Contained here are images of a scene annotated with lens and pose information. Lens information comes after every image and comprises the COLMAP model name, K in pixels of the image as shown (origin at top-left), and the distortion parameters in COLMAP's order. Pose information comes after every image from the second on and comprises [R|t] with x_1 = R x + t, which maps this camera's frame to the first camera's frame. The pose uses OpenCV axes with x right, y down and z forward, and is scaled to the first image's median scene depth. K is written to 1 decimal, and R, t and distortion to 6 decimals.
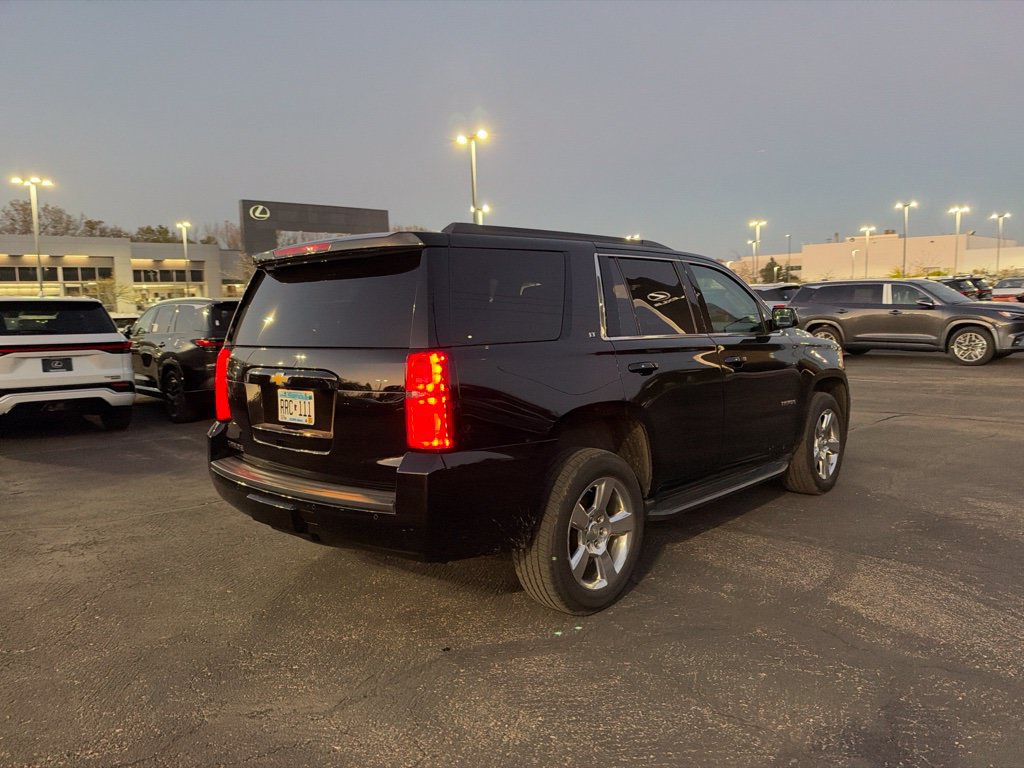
lens RADIAL K [[757.8, 0, 514.6], [0, 757.8, 382.6], [0, 0, 1]] dist [-0.002926, -0.006362]
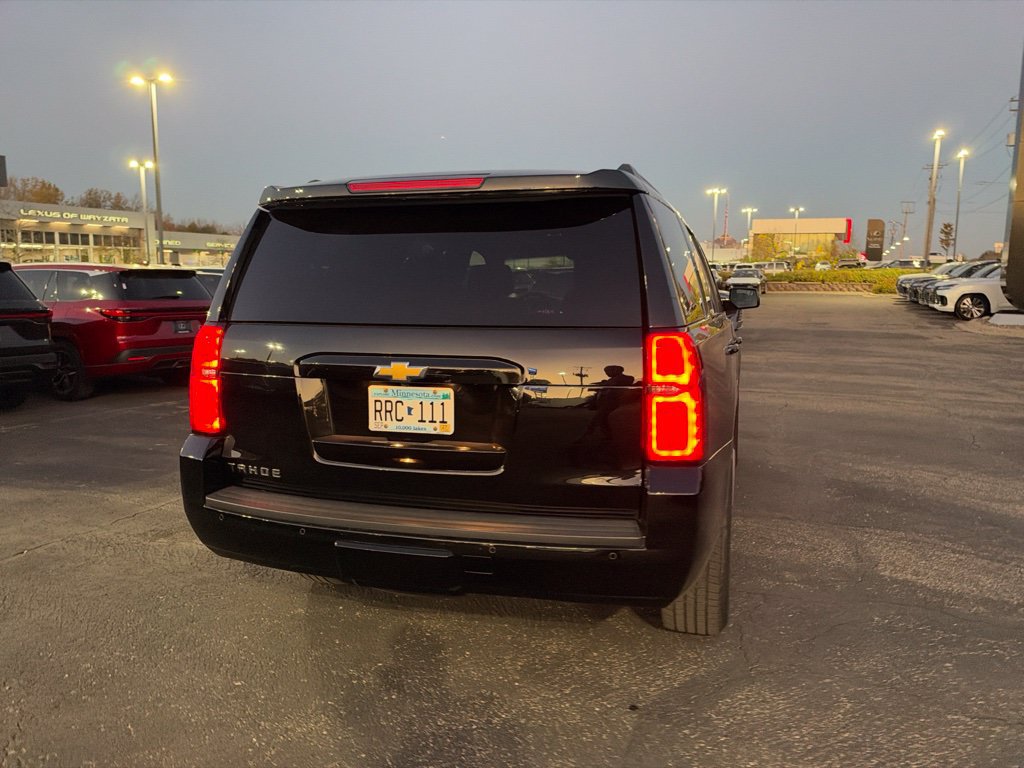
lens RADIAL K [[754.5, 0, 523.7], [0, 754.5, 387.0], [0, 0, 1]] dist [0.004195, -0.012631]
pose [[0.900556, -0.029742, 0.433722, -0.430633], [0.015133, 0.999197, 0.037098, -0.011942], [-0.434477, -0.026846, 0.900283, 0.283044]]
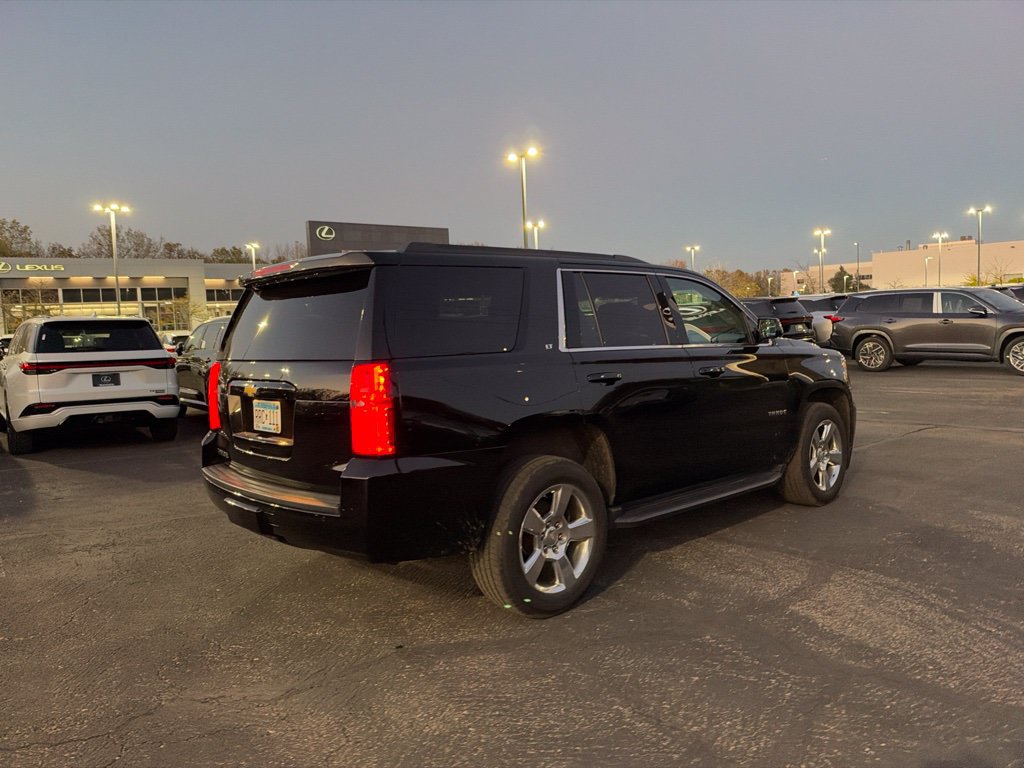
lens RADIAL K [[757.0, 0, 513.0], [0, 757.0, 373.6], [0, 0, 1]] dist [-0.000184, -0.008624]
pose [[0.996203, -0.005992, -0.086856, 0.131255], [0.003380, 0.999539, -0.030189, 0.004564], [0.086997, 0.029780, 0.995763, -0.035278]]
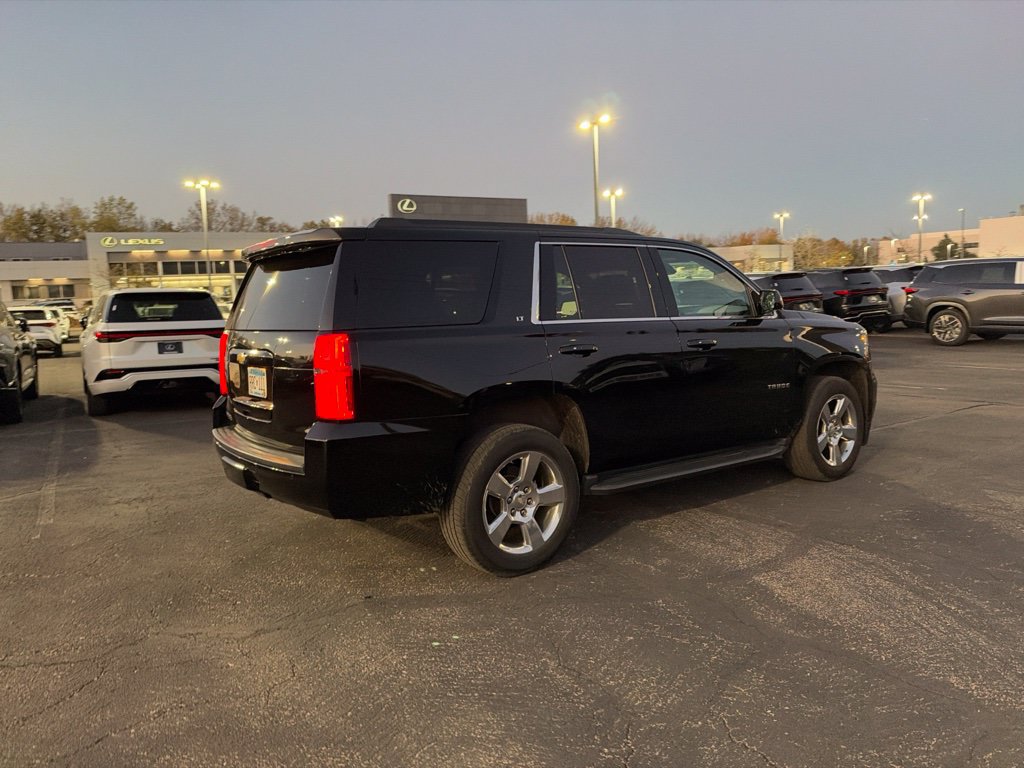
lens RADIAL K [[748.2, 0, 512.0], [0, 748.2, 388.3], [0, 0, 1]] dist [0.047167, -0.088709]
pose [[0.980279, 0.012605, -0.197217, 0.277577], [-0.007287, 0.999591, 0.027670, 0.005444], [0.197485, -0.025688, 0.979969, -0.043715]]
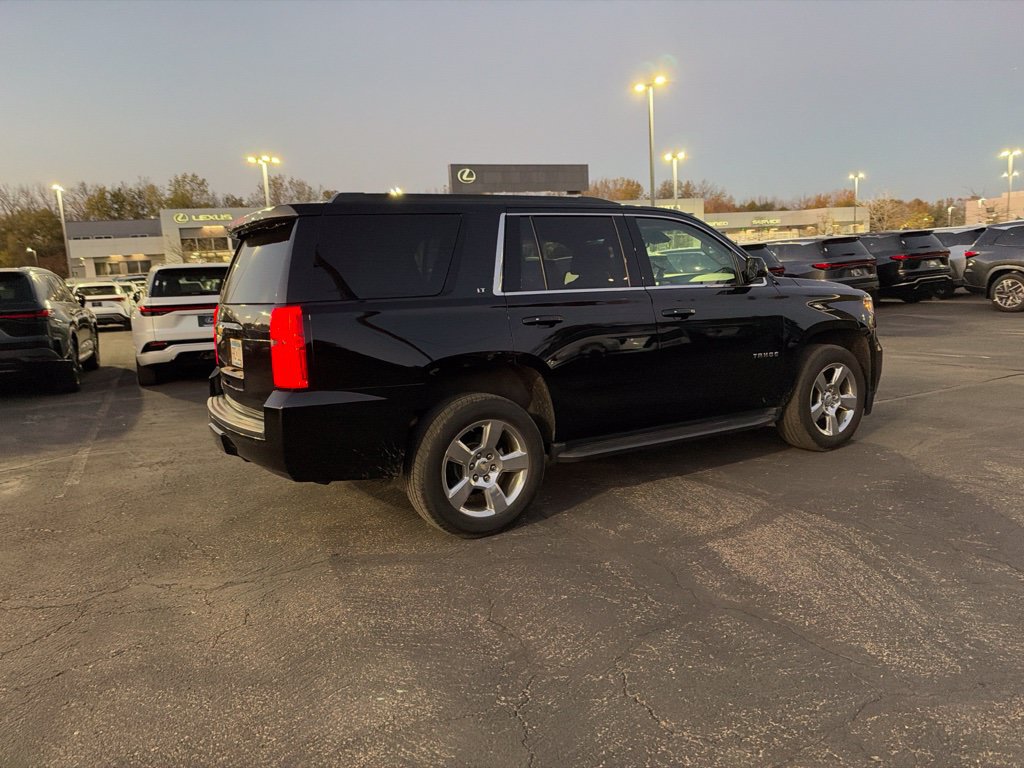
lens RADIAL K [[743.5, 0, 510.2], [0, 743.5, 402.5], [0, 0, 1]] dist [0.061293, -0.113692]
pose [[0.958545, 0.025815, -0.283771, 0.416930], [-0.001243, 0.996257, 0.086431, 0.005109], [0.284940, -0.082496, 0.954989, -0.032102]]
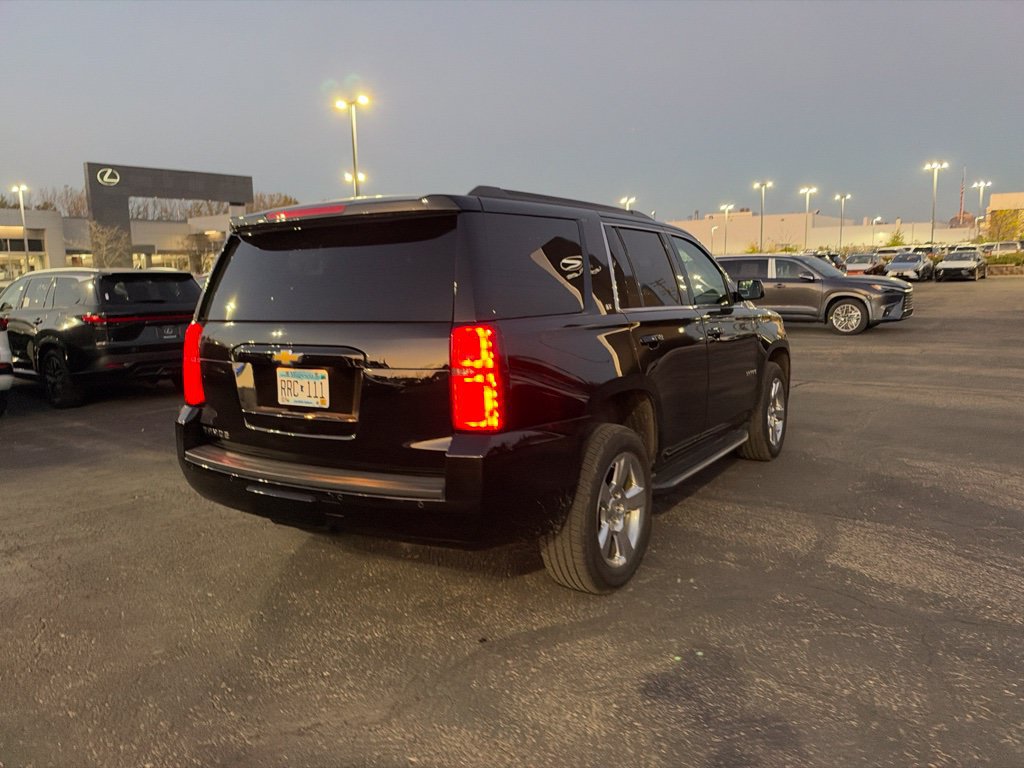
lens RADIAL K [[757.1, 0, 518.9], [0, 757.1, 381.9], [0, 0, 1]] dist [0.001173, -0.011581]
pose [[0.984580, -0.021136, 0.173652, -0.165989], [0.015303, 0.999275, 0.034859, -0.002240], [-0.174263, -0.031664, 0.984190, 0.058498]]
